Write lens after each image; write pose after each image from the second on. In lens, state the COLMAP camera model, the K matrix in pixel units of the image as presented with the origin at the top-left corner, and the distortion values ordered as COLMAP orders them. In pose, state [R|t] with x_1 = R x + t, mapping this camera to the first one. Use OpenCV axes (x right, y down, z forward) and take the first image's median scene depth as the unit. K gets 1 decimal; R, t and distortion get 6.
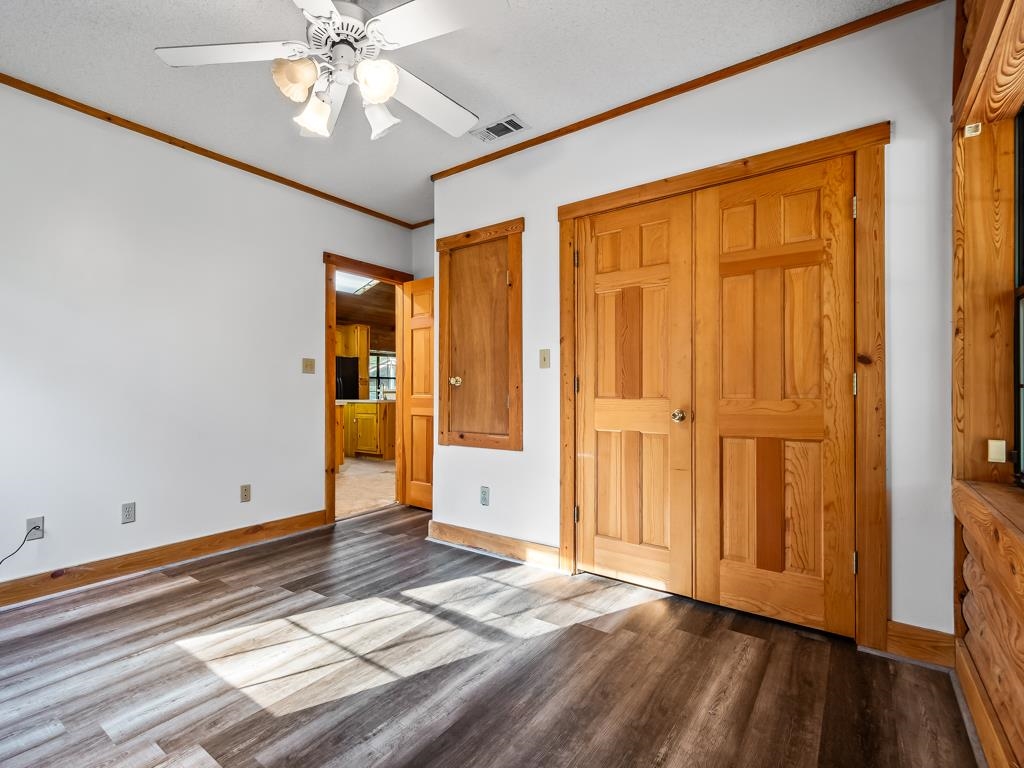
lens RADIAL K [[490.9, 0, 472.9], [0, 490.9, 390.3], [0, 0, 1]] dist [0.002995, -0.001032]
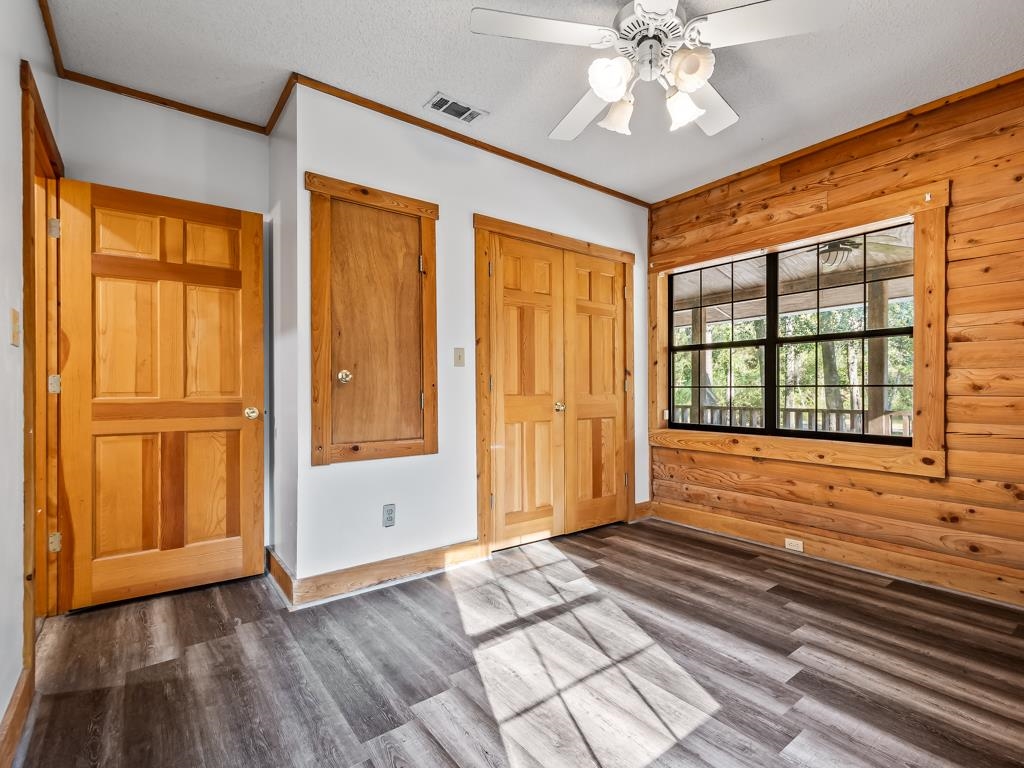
lens RADIAL K [[483.2, 0, 547.7], [0, 483.2, 392.9], [0, 0, 1]] dist [0.010662, -0.000715]
pose [[0.241970, -0.004350, 0.970274, -0.811057], [0.003100, 0.999988, 0.003710, 0.005614], [-0.970279, 0.002110, 0.241981, 0.617185]]
